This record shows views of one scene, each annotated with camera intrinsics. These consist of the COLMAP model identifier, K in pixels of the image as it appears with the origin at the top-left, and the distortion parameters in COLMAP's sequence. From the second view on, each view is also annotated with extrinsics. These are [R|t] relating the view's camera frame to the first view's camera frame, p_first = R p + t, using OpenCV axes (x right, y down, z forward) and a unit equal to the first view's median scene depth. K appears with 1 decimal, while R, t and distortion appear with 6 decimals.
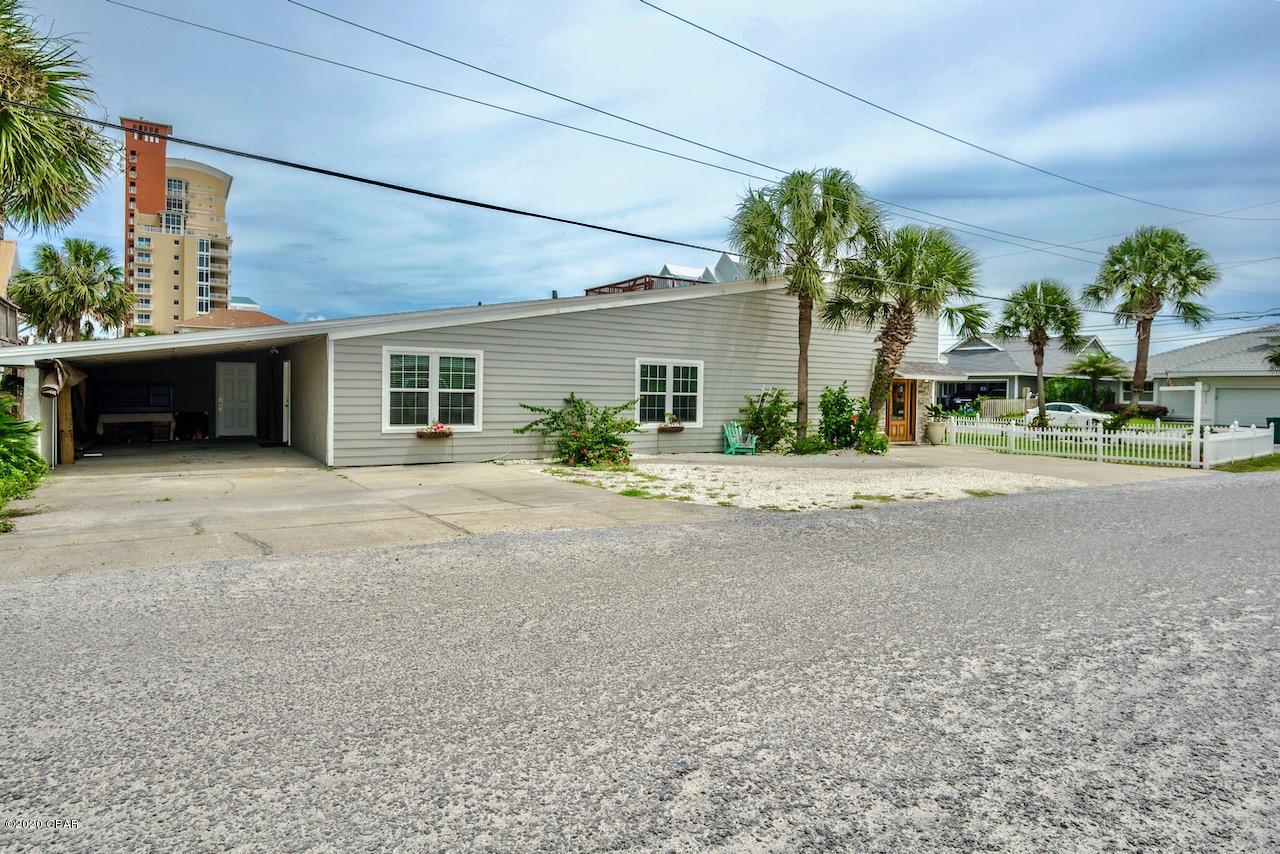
lens RADIAL K [[726.3, 0, 641.2], [0, 726.3, 418.5], [0, 0, 1]] dist [-0.020497, 0.000190]
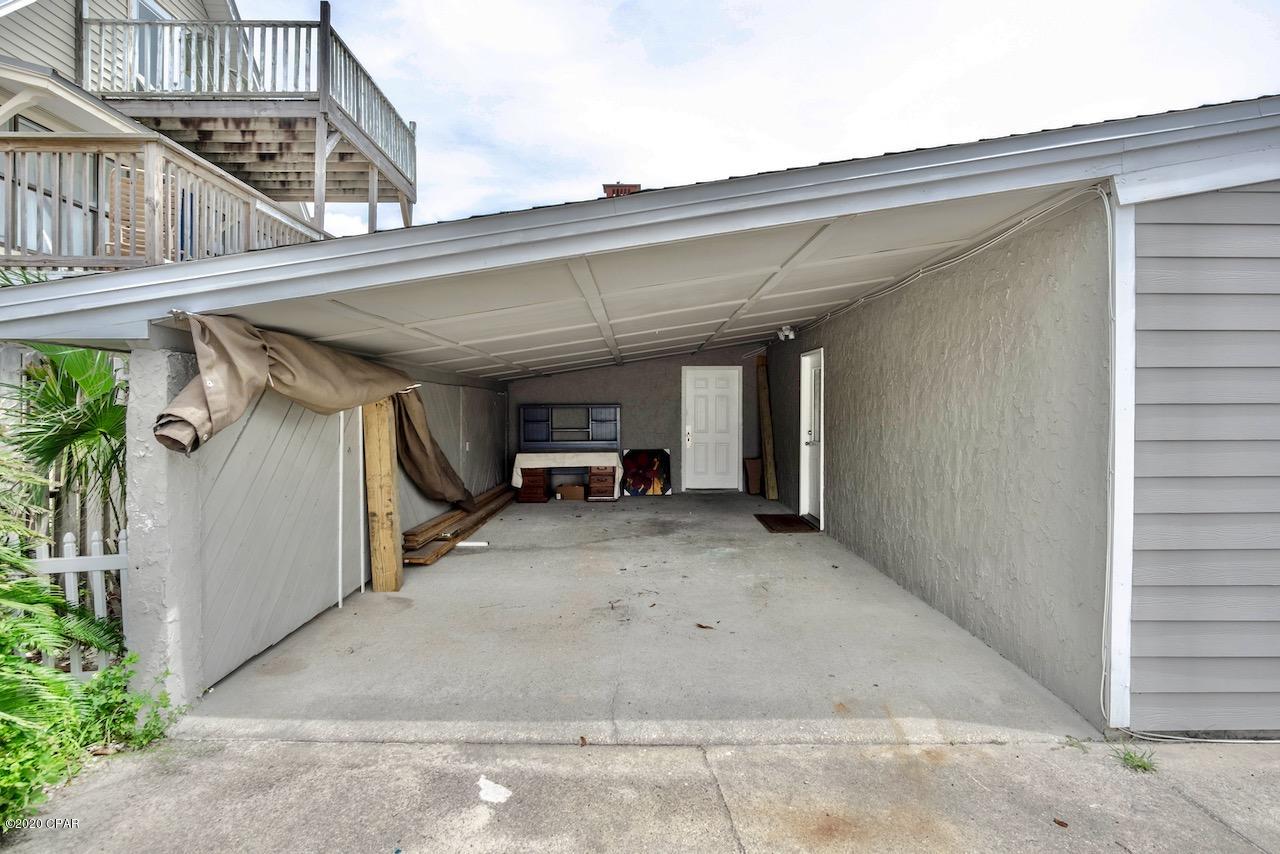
lens RADIAL K [[726.3, 0, 641.2], [0, 726.3, 418.5], [0, 0, 1]] dist [-0.020497, 0.000190]
pose [[0.835998, -0.002385, -0.548727, -0.307487], [-0.011786, 0.999682, -0.022302, -0.022372], [0.548605, 0.025112, 0.835704, 0.509989]]
